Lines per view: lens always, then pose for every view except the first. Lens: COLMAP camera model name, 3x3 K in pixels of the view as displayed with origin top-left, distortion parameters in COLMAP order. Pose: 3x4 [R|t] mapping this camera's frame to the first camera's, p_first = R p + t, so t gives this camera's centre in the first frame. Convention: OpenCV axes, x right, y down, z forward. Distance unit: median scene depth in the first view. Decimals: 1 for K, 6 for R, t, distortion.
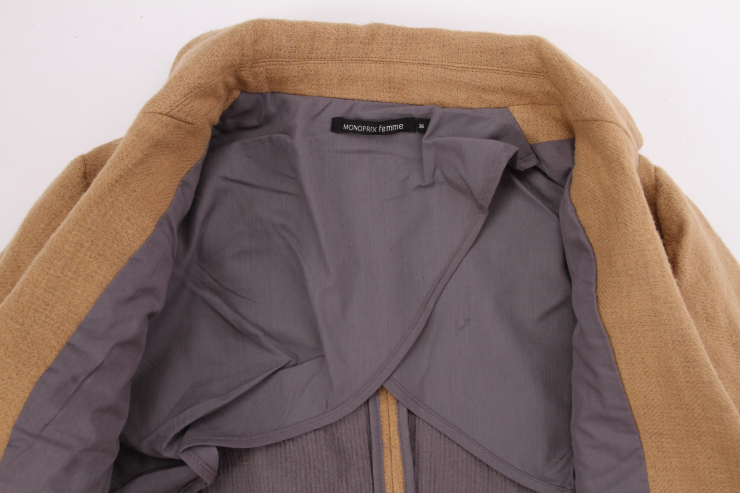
lens RADIAL K [[669.6, 0, 370.0], [0, 669.6, 246.5], [0, 0, 1]] dist [-0.086057, 0.004791]
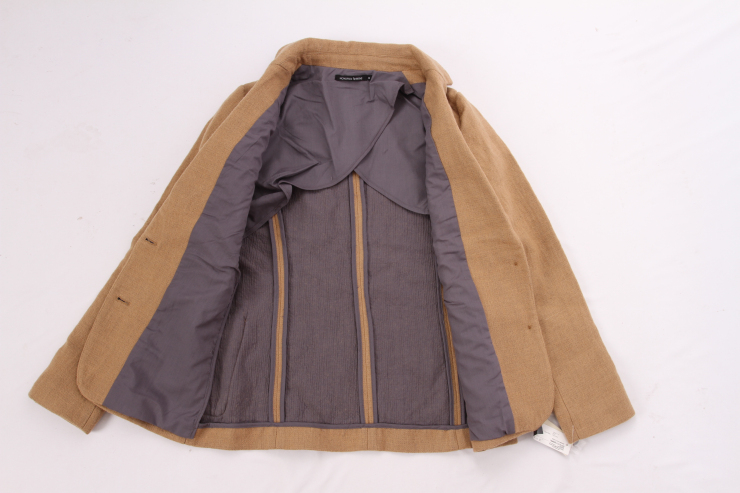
lens RADIAL K [[669.6, 0, 370.0], [0, 669.6, 246.5], [0, 0, 1]] dist [-0.086057, 0.004791]
pose [[0.999895, 0.002058, 0.014353, 0.044627], [0.000170, 0.988154, -0.153462, 0.901093], [-0.014499, 0.153449, 0.988050, -1.537536]]
